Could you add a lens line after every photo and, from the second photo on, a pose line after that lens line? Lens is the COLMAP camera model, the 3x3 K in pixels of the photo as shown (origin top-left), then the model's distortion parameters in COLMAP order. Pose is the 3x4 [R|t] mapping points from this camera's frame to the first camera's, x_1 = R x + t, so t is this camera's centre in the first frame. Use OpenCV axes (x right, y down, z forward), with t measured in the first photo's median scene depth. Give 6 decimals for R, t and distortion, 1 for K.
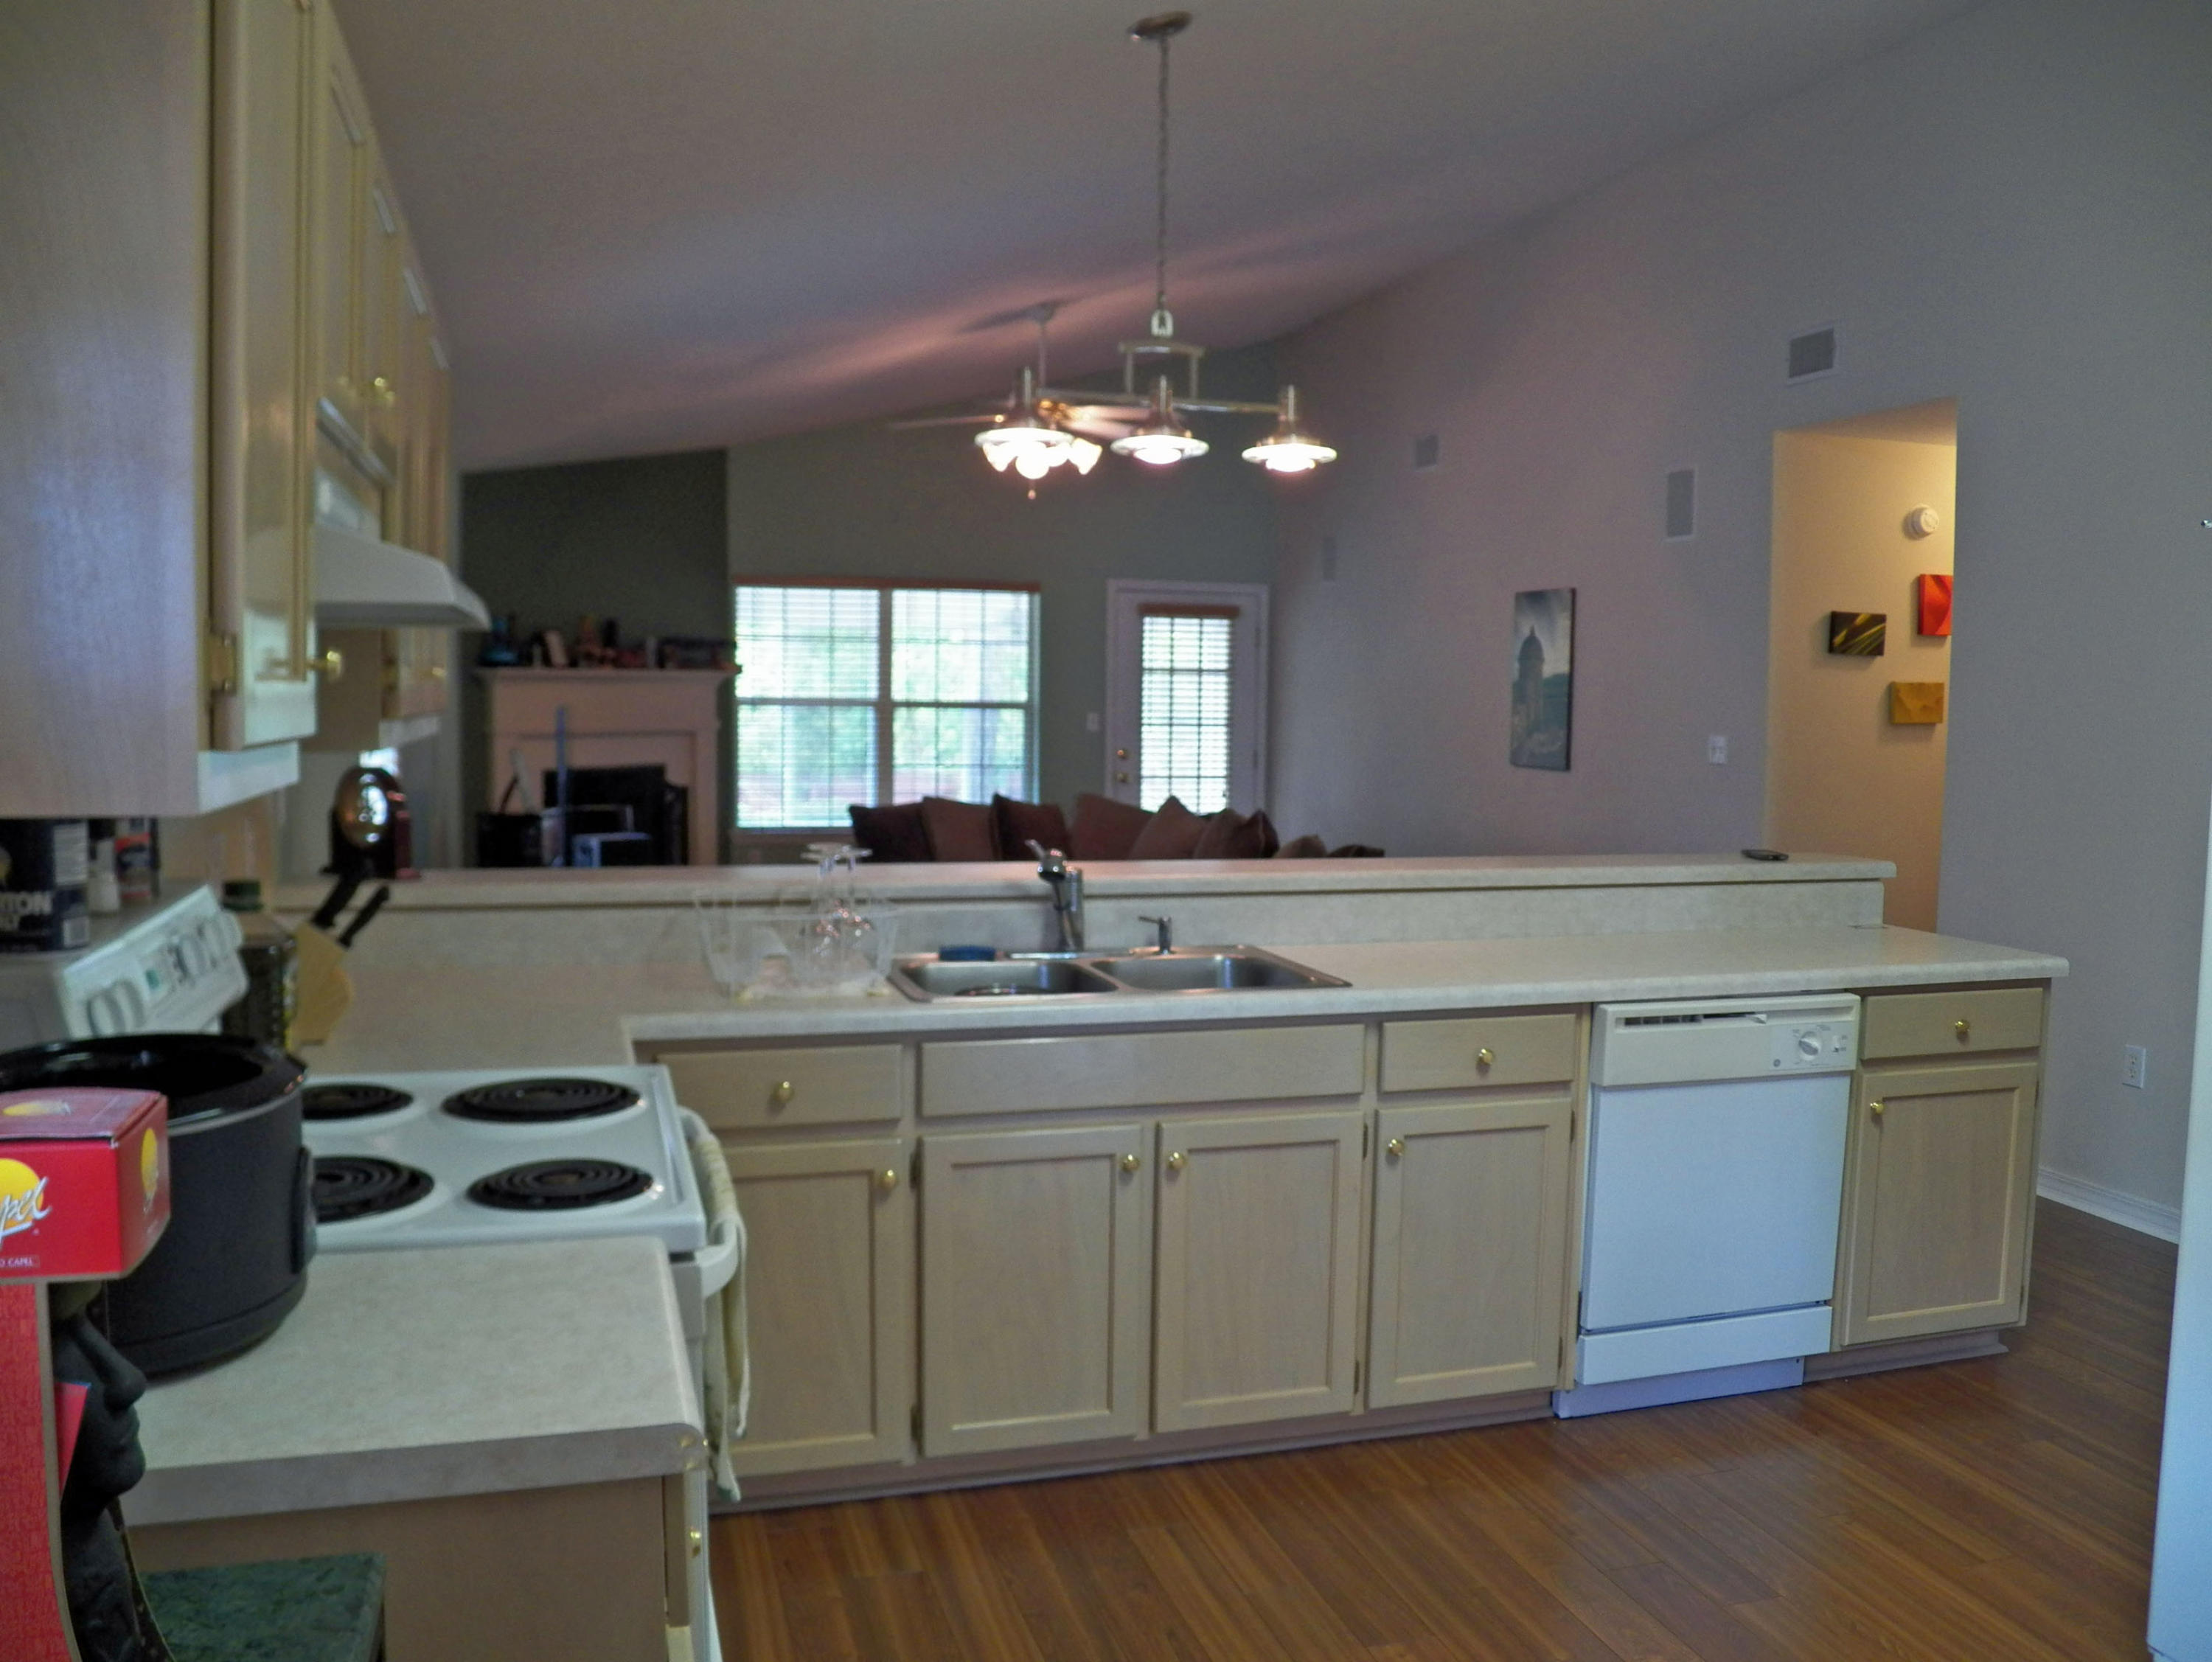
lens RADIAL K [[1826.8, 0, 1109.6], [0, 1826.8, 828.5], [0, 0, 1]] dist [-0.119479, 0.045799]
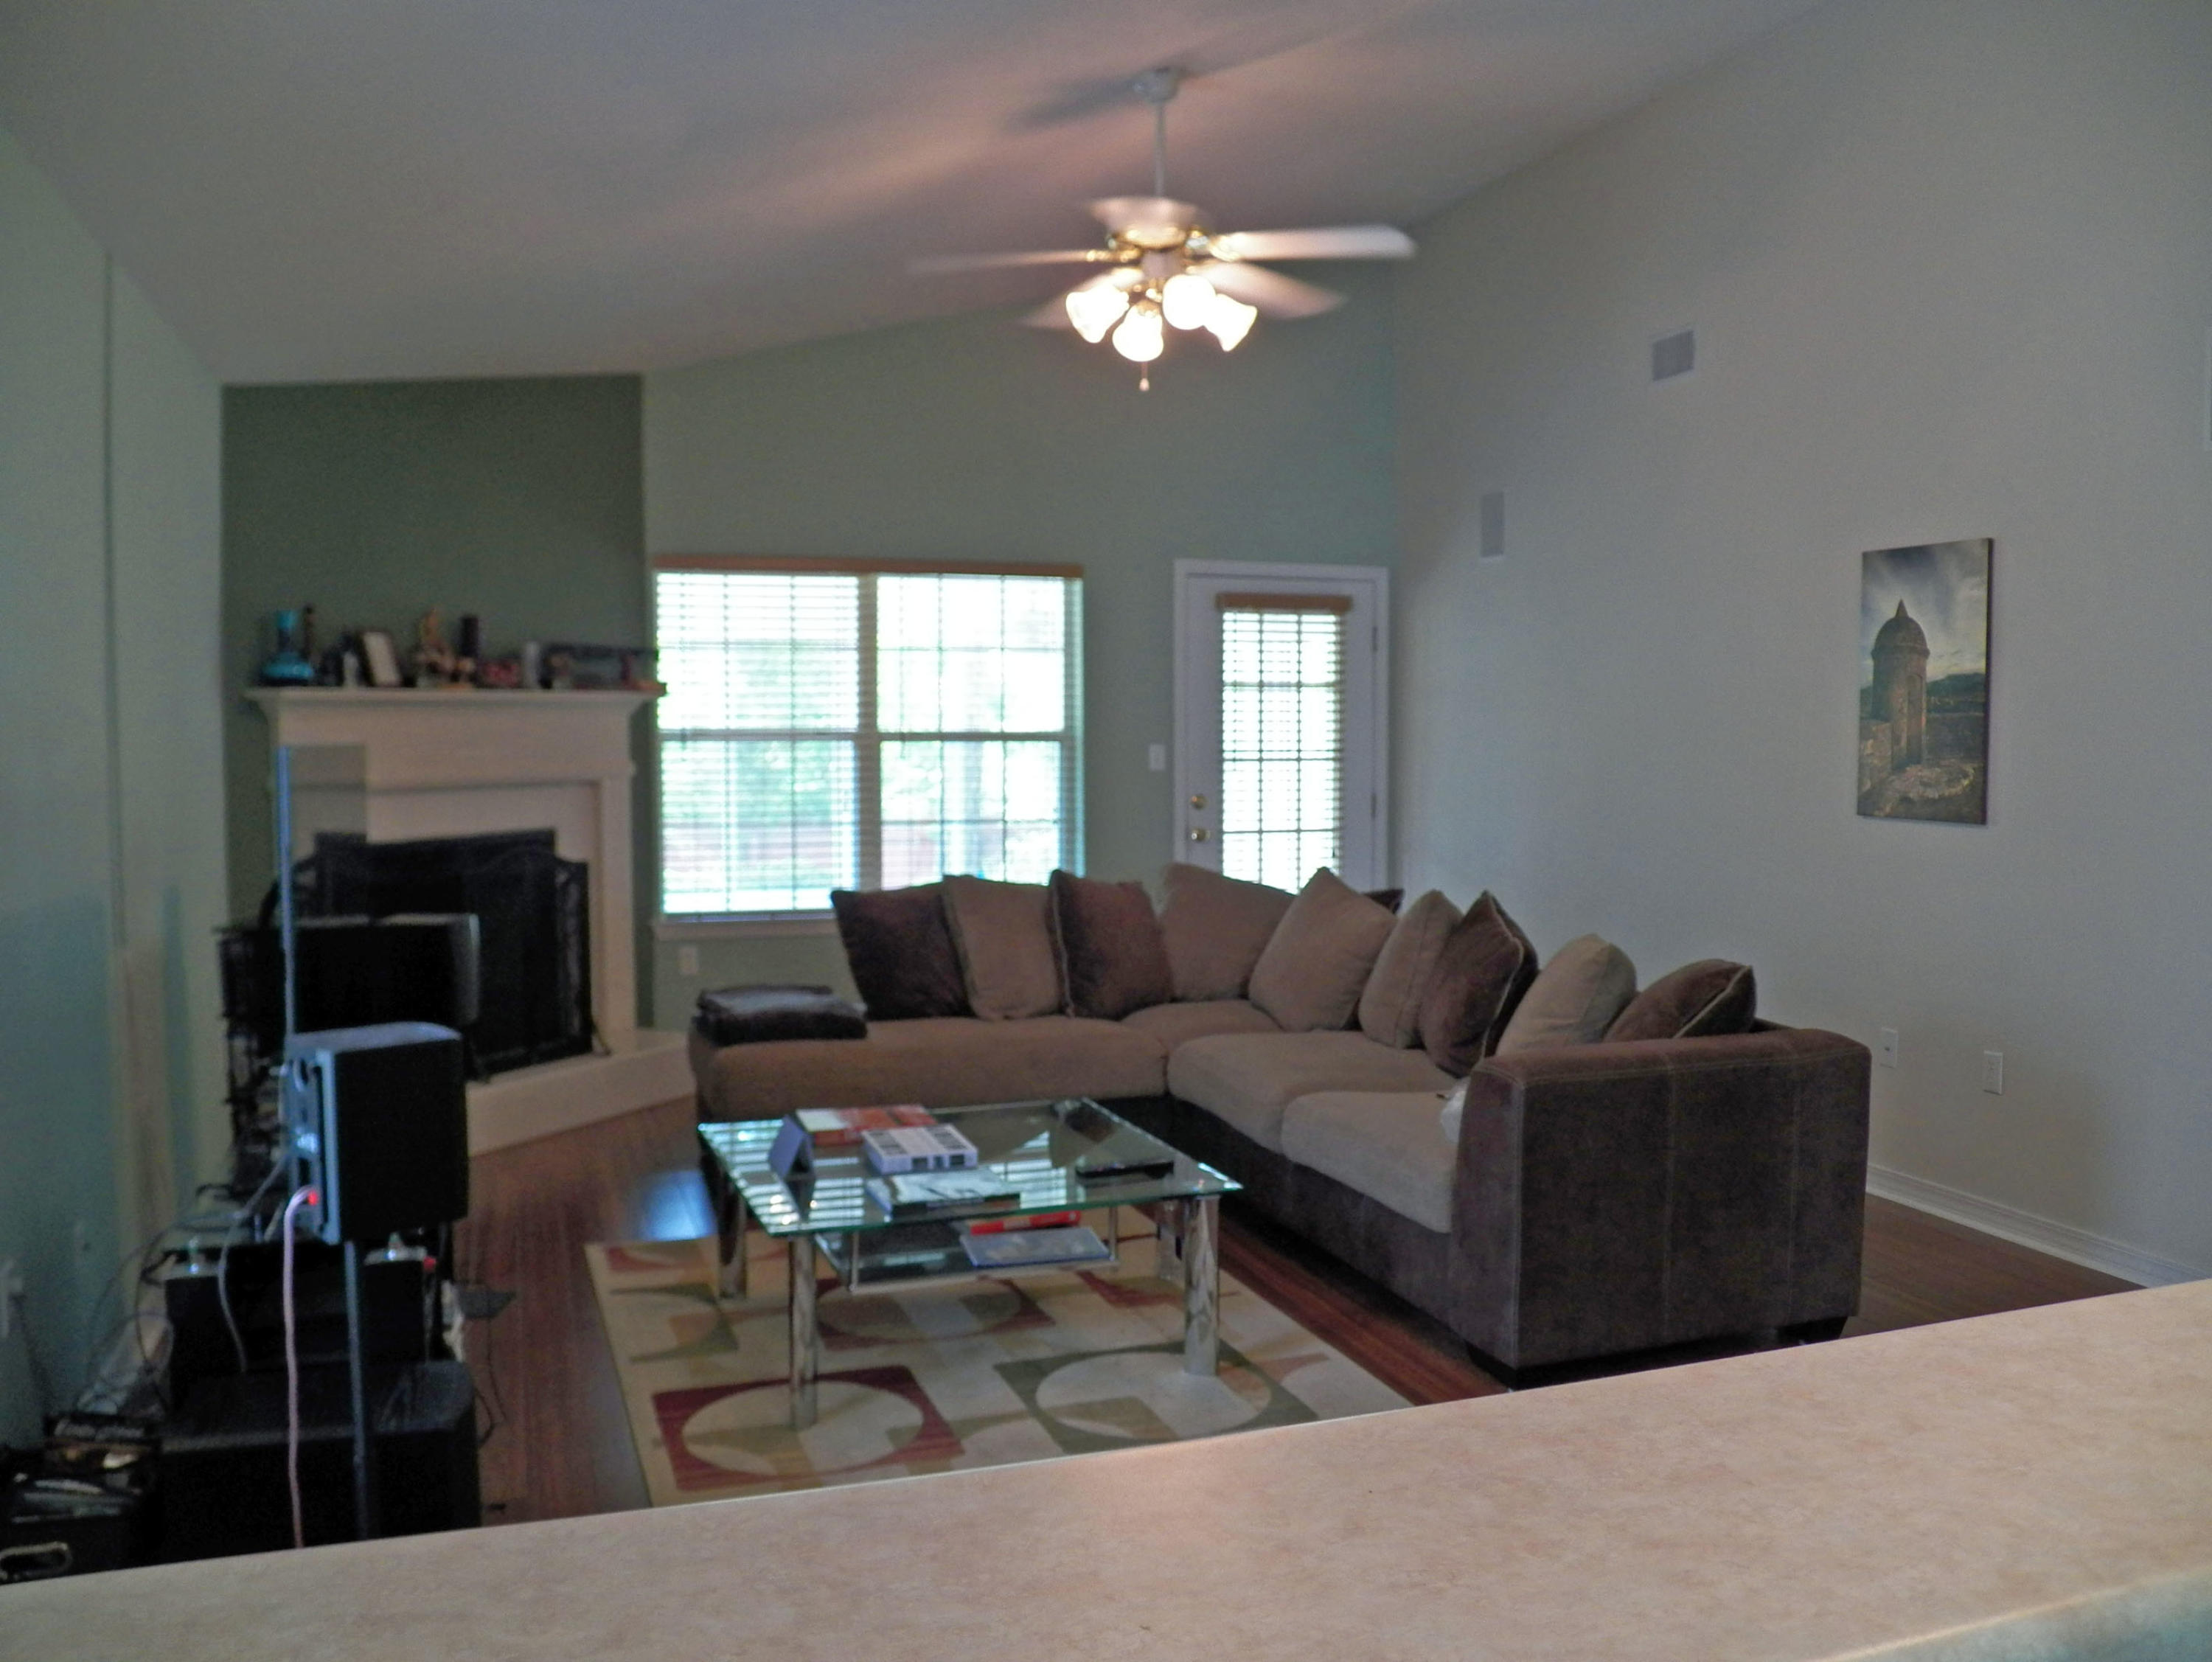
lens RADIAL K [[1826.8, 0, 1112.7], [0, 1826.8, 833.3], [0, 0, 1]] dist [-0.119479, 0.045799]
pose [[0.999140, -0.016195, 0.038175, -0.057609], [0.016753, 0.999757, -0.014356, -0.019125], [-0.037934, 0.014983, 0.999168, 0.294130]]
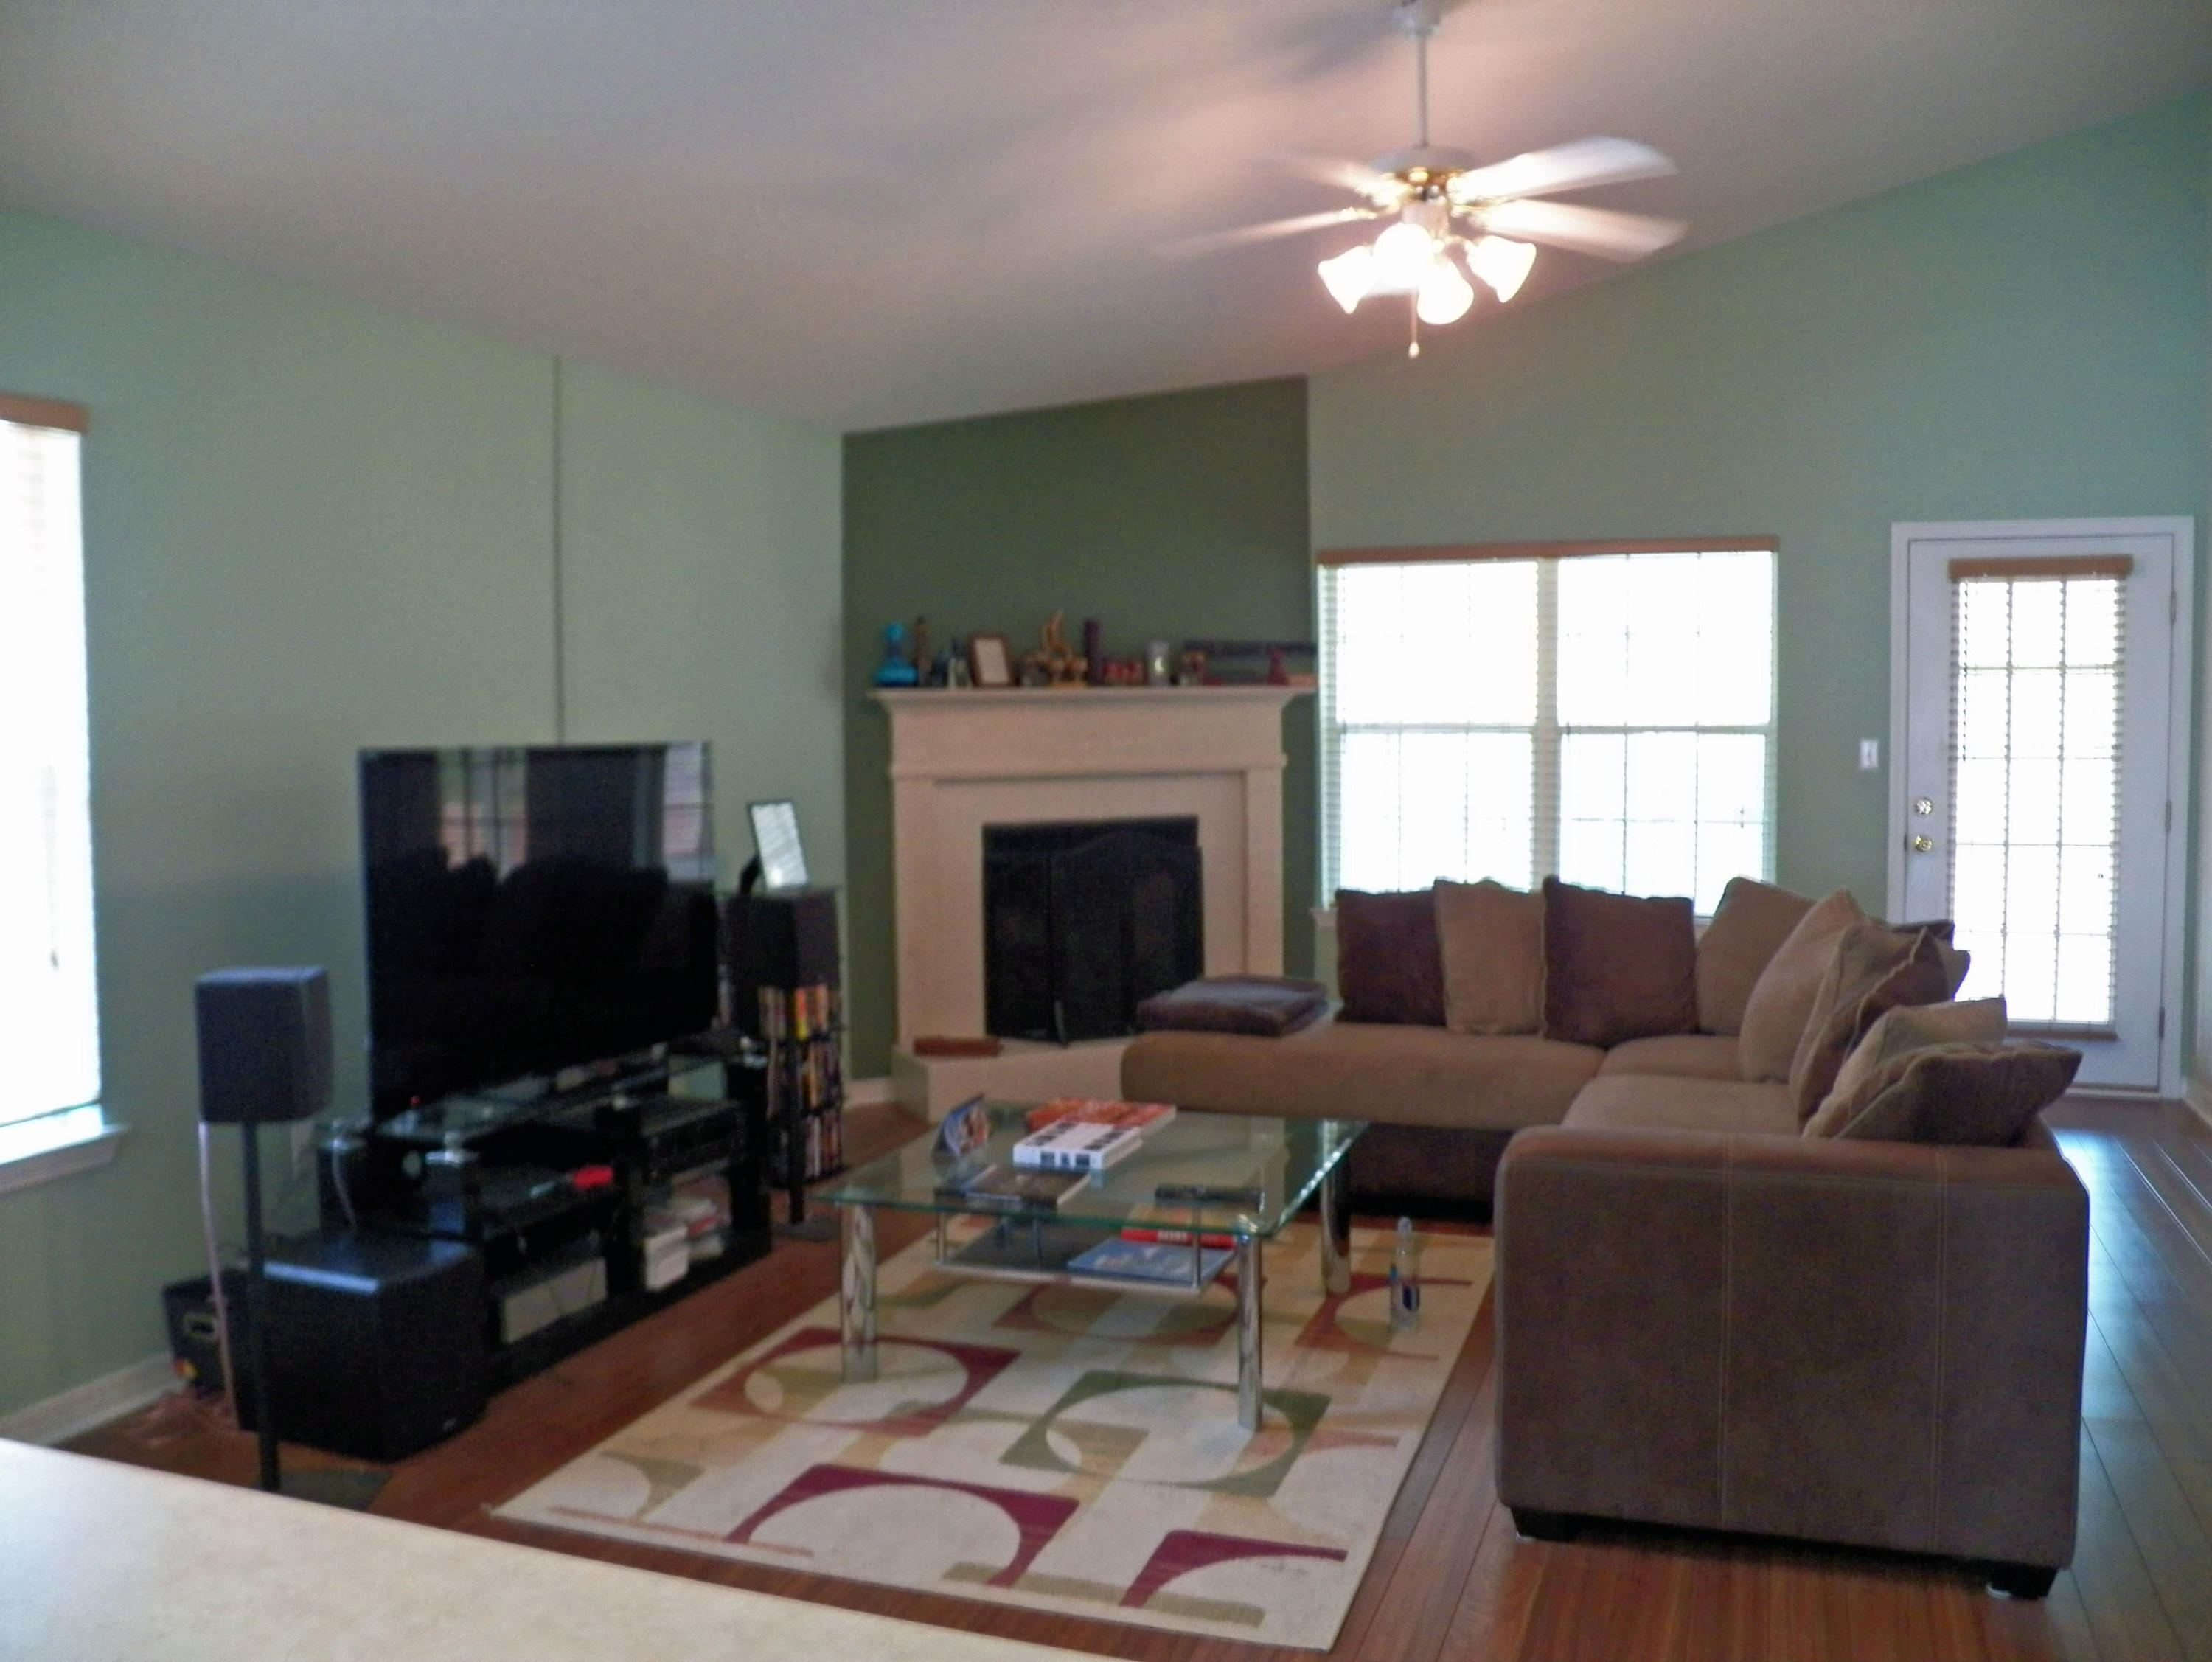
lens RADIAL K [[1826.8, 0, 1114.3], [0, 1826.8, 829.5], [0, 0, 1]] dist [-0.119479, 0.045799]
pose [[0.804632, 0.015968, -0.593559, 0.155056], [-0.023471, 0.999712, -0.004923, -0.024516], [0.593310, 0.017893, 0.804775, 0.372951]]
